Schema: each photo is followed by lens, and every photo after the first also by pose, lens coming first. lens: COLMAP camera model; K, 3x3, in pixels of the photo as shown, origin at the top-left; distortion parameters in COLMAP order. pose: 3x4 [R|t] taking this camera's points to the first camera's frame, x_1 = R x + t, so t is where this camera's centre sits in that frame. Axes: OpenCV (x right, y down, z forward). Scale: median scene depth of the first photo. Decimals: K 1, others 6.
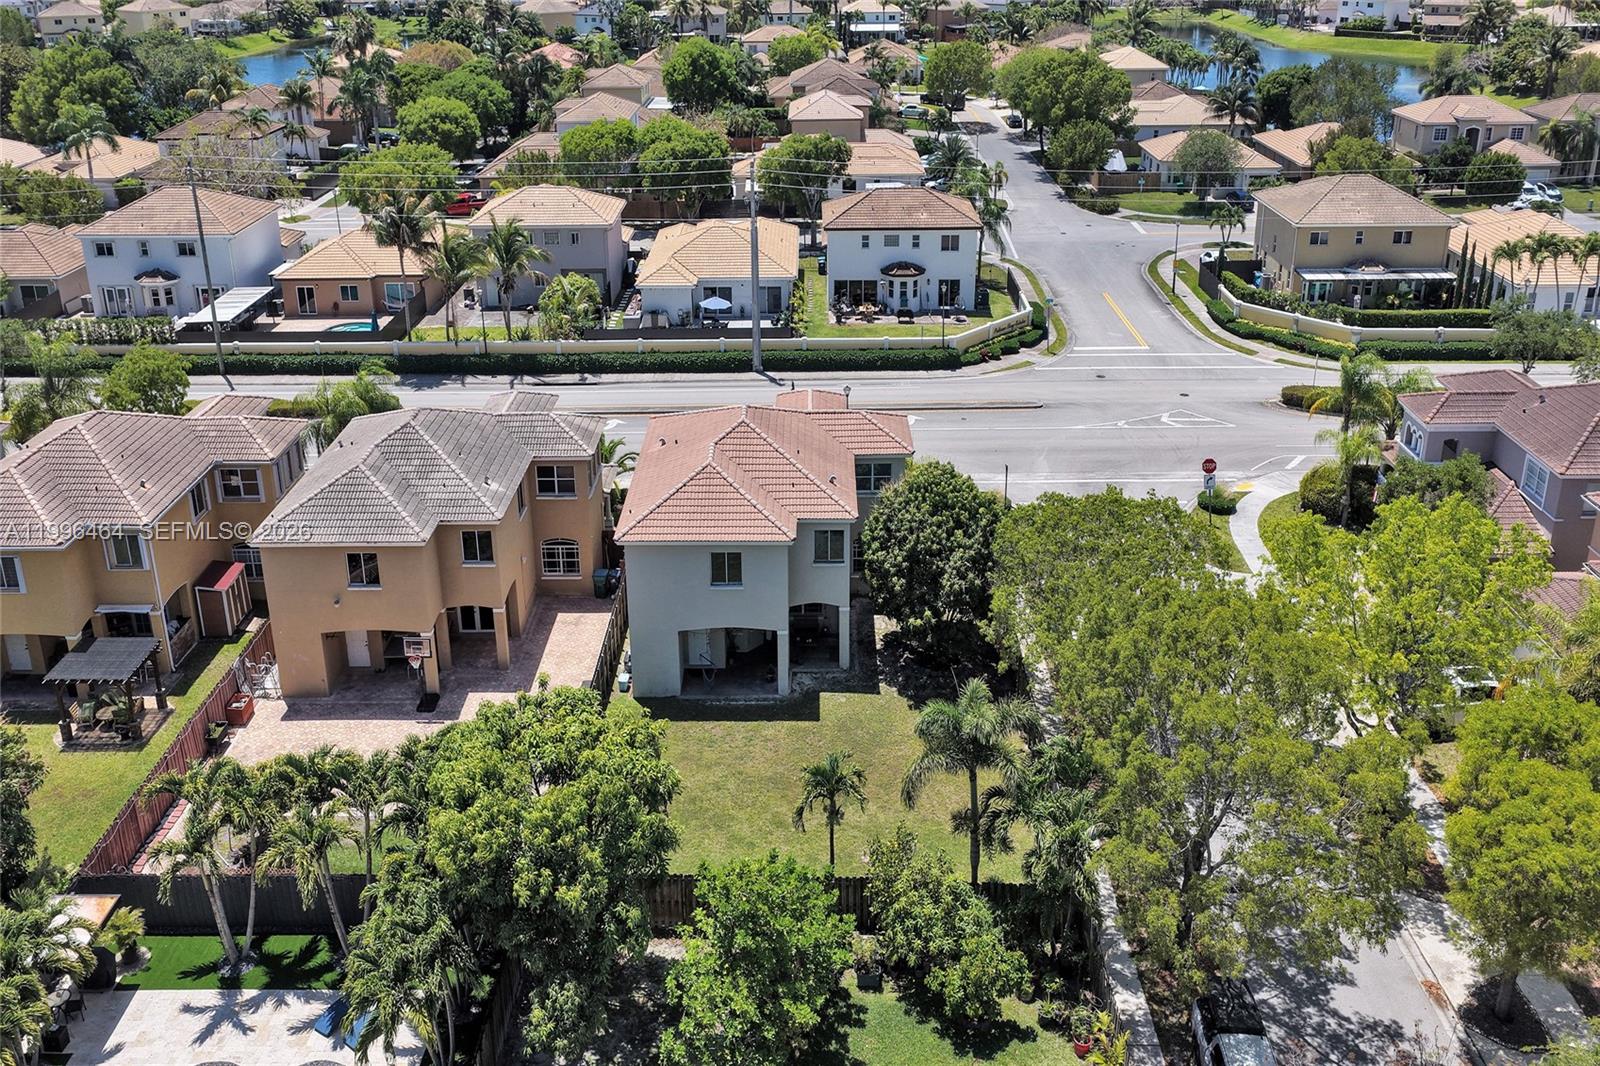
lens RADIAL K [[1283.9, 0, 796.4], [0, 1283.9, 528.5], [0, 0, 1]] dist [-0.008247, 0.015150]
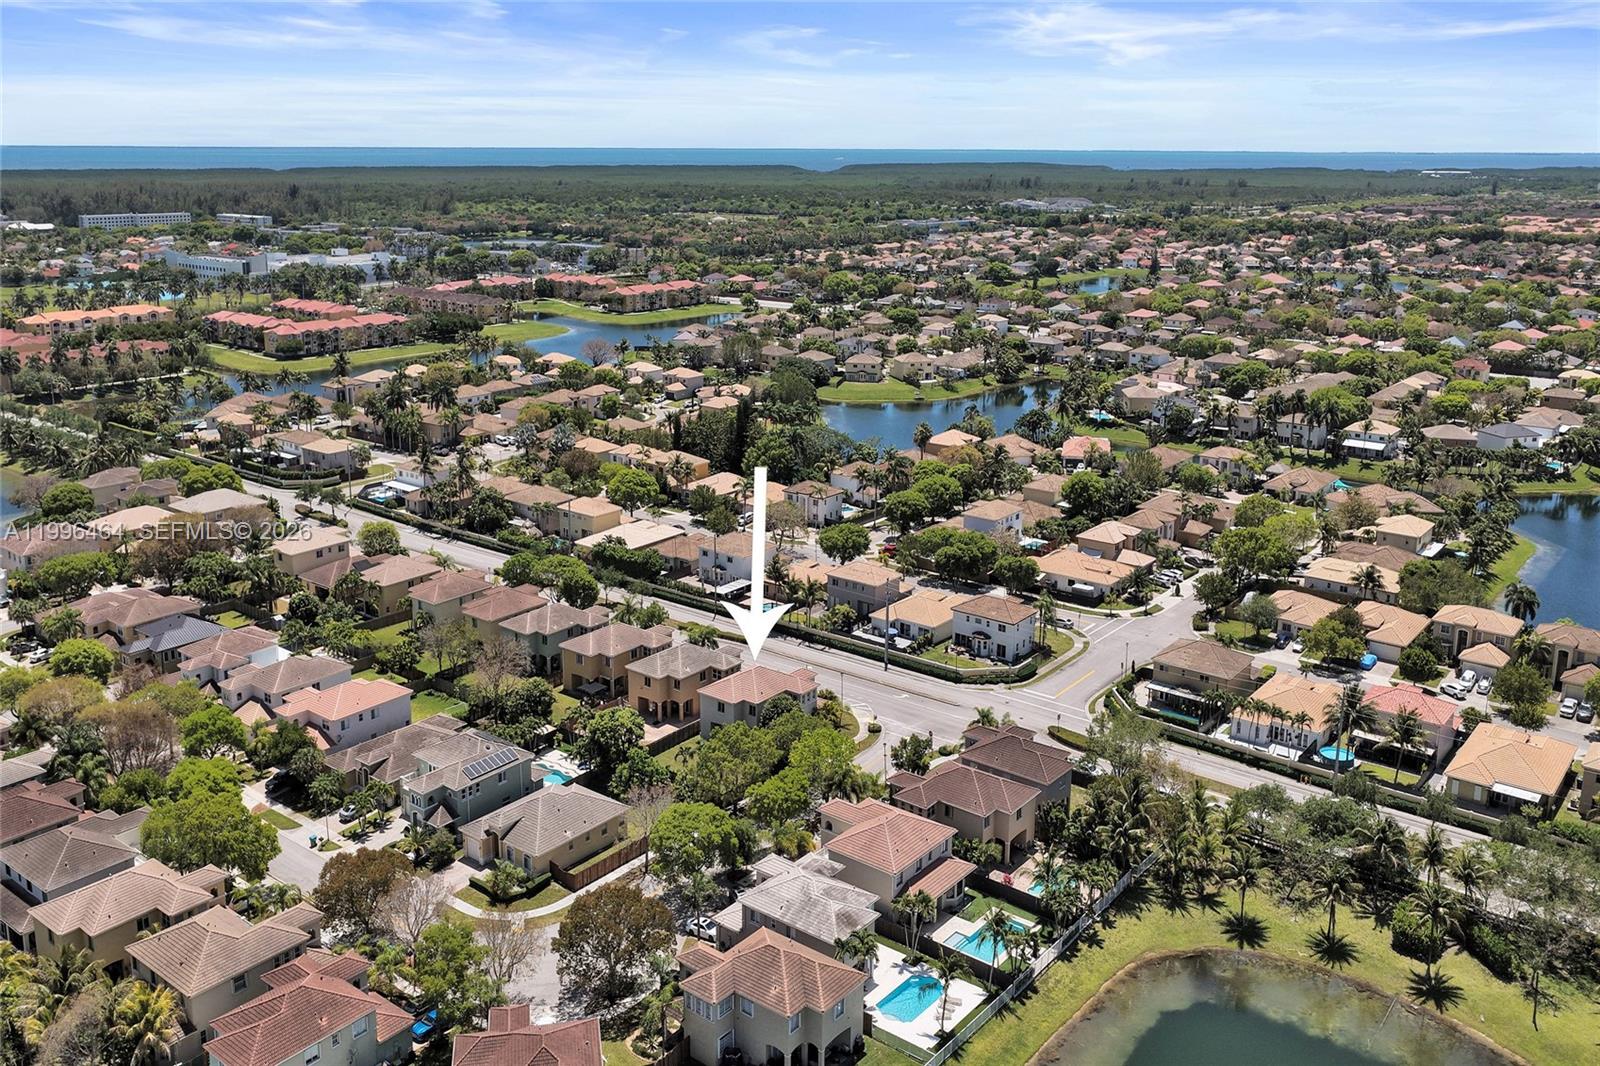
lens RADIAL K [[1283.9, 0, 796.4], [0, 1283.9, 528.5], [0, 0, 1]] dist [-0.008247, 0.015150]
pose [[0.792272, 0.184770, -0.581519, 1.066826], [-0.284445, 0.954997, -0.084095, -0.103685], [0.539811, 0.232036, 0.809175, -0.963570]]
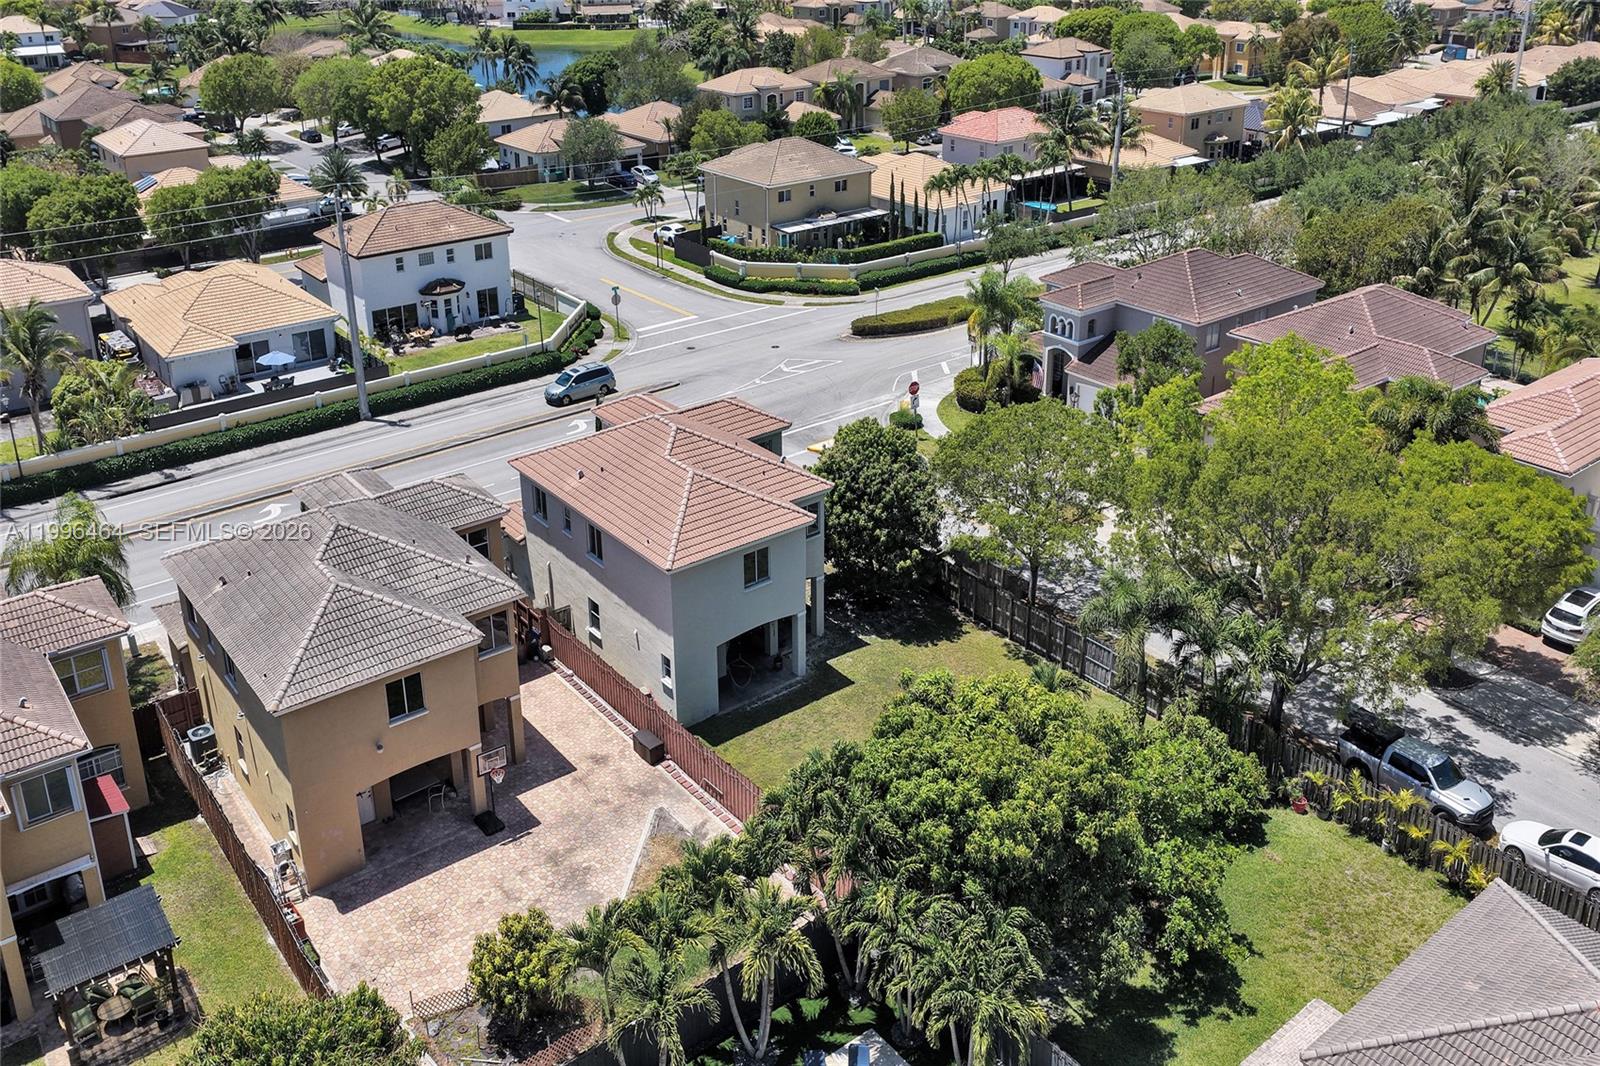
lens RADIAL K [[1283.9, 0, 796.4], [0, 1283.9, 528.5], [0, 0, 1]] dist [-0.008247, 0.015150]
pose [[0.779058, -0.277473, 0.562208, -0.301729], [0.278903, 0.956497, 0.085593, -0.038277], [-0.561500, 0.090119, 0.822554, 0.083363]]
